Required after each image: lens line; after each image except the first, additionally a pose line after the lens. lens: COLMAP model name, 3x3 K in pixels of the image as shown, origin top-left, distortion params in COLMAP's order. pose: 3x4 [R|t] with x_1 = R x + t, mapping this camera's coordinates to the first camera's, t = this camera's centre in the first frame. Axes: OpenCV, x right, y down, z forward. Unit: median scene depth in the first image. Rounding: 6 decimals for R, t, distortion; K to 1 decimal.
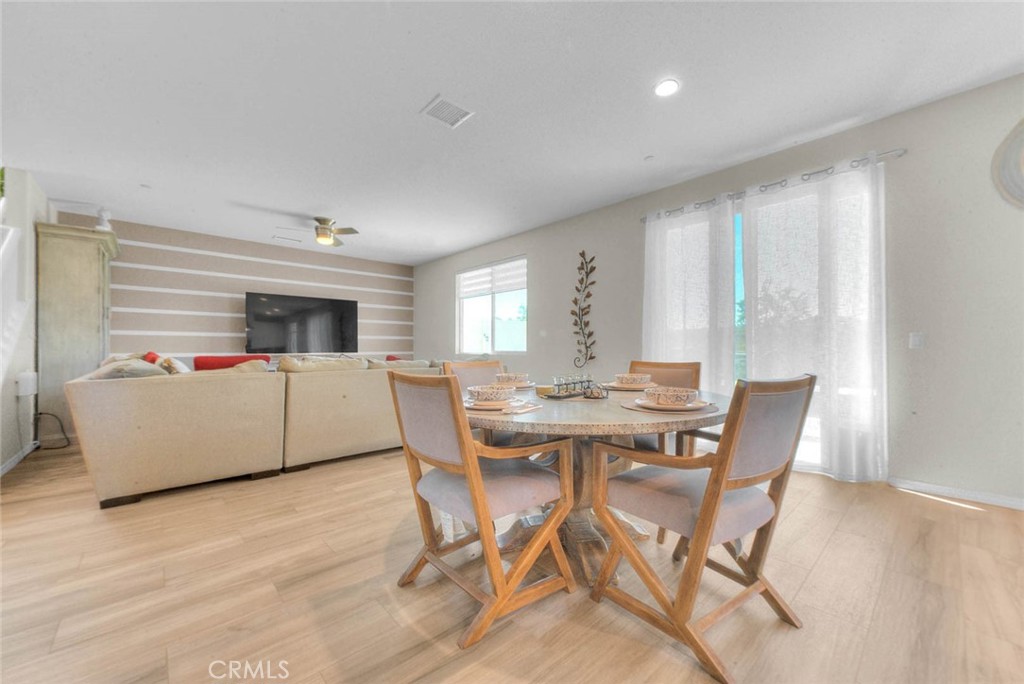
lens RADIAL K [[403.6, 0, 512.9], [0, 403.6, 340.1], [0, 0, 1]] dist [0.007918, -0.000170]
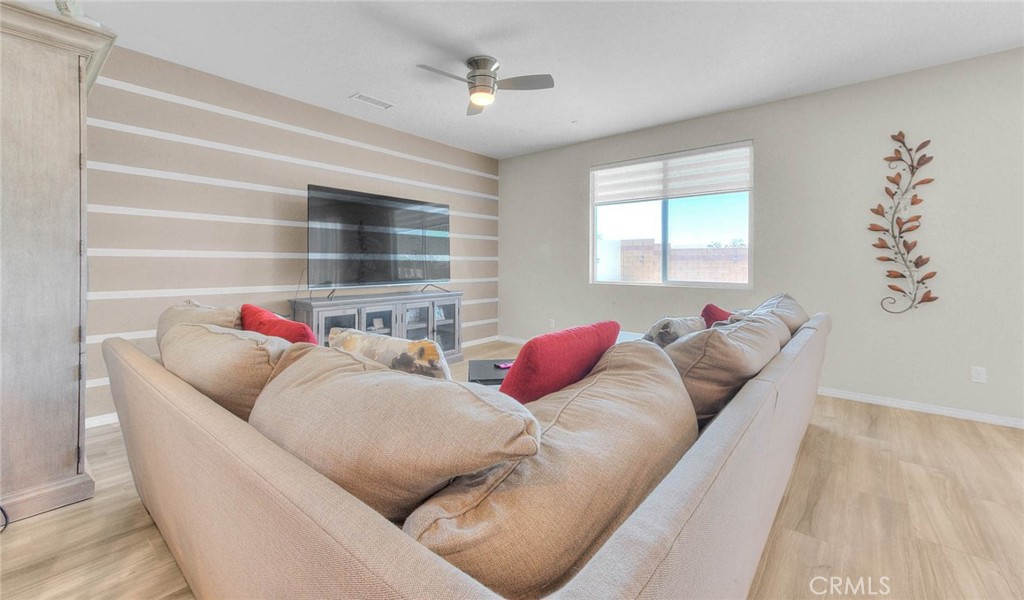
lens RADIAL K [[415.9, 0, 502.4], [0, 415.9, 259.9], [0, 0, 1]] dist [0.013004, 0.000163]
pose [[0.991219, 0.006191, 0.132082, -0.522612], [-0.007712, 0.999910, 0.011006, -0.018980], [-0.132002, -0.011928, 0.991178, 0.402016]]
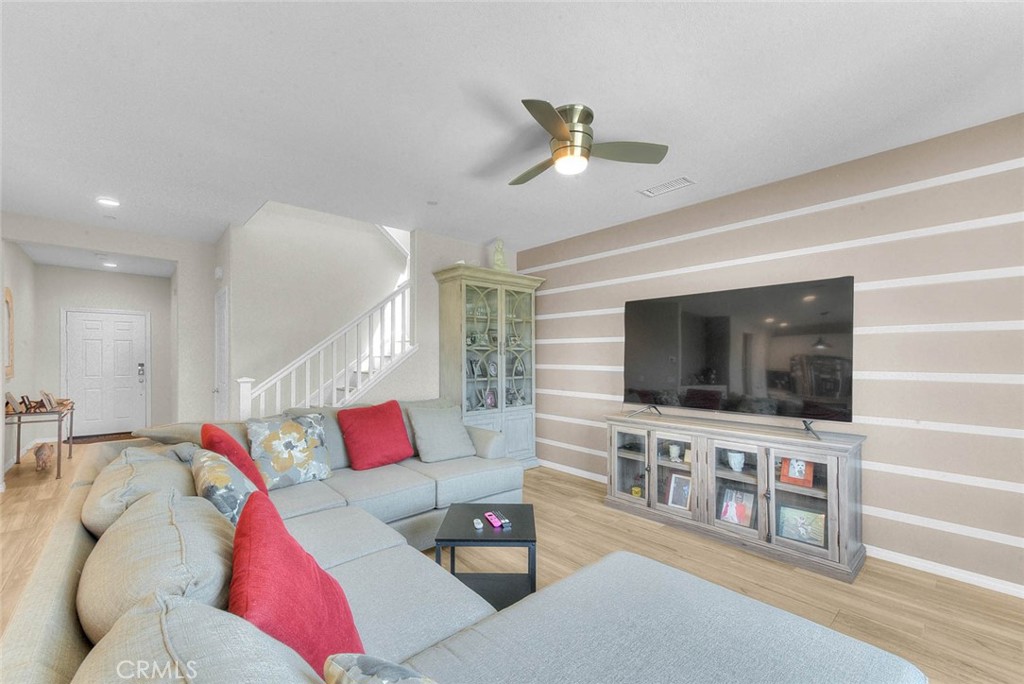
lens RADIAL K [[403.6, 0, 498.5], [0, 403.6, 358.2], [0, 0, 1]] dist [0.007918, -0.000170]
pose [[-0.008068, 0.001663, -0.999966, -0.034801], [0.015793, 0.999874, 0.001535, -0.041619], [0.999843, -0.015780, -0.008093, 0.939731]]
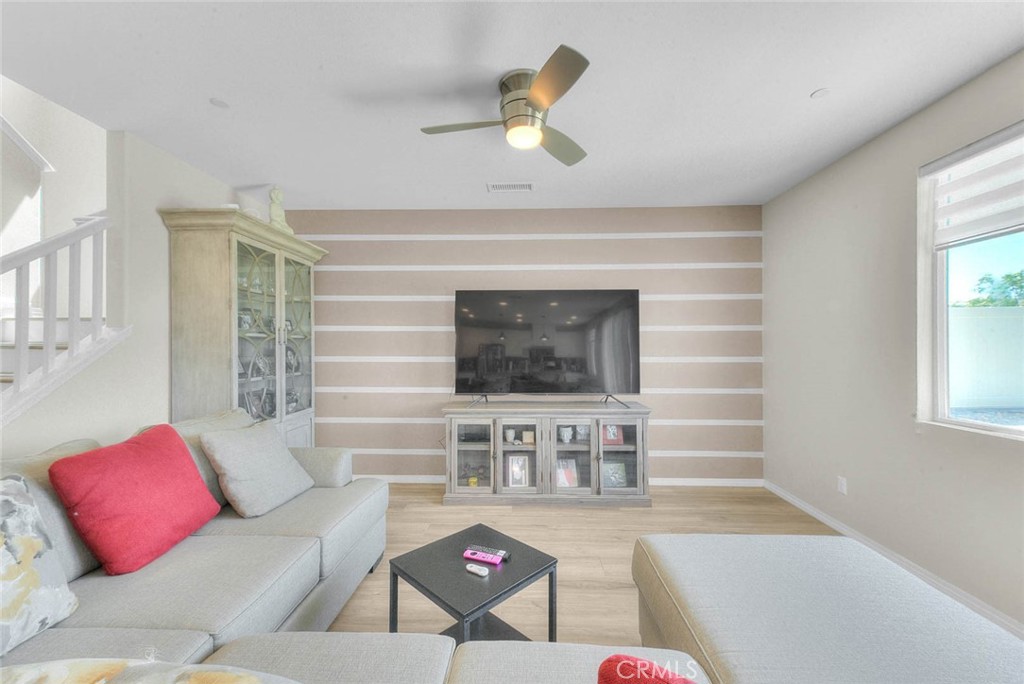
lens RADIAL K [[403.6, 0, 512.2], [0, 403.6, 345.0], [0, 0, 1]] dist [0.007918, -0.000170]
pose [[0.717723, -0.004324, -0.696316, -0.200152], [0.013879, 0.999871, 0.008097, -0.046918], [0.696191, -0.015475, 0.717690, 0.722596]]
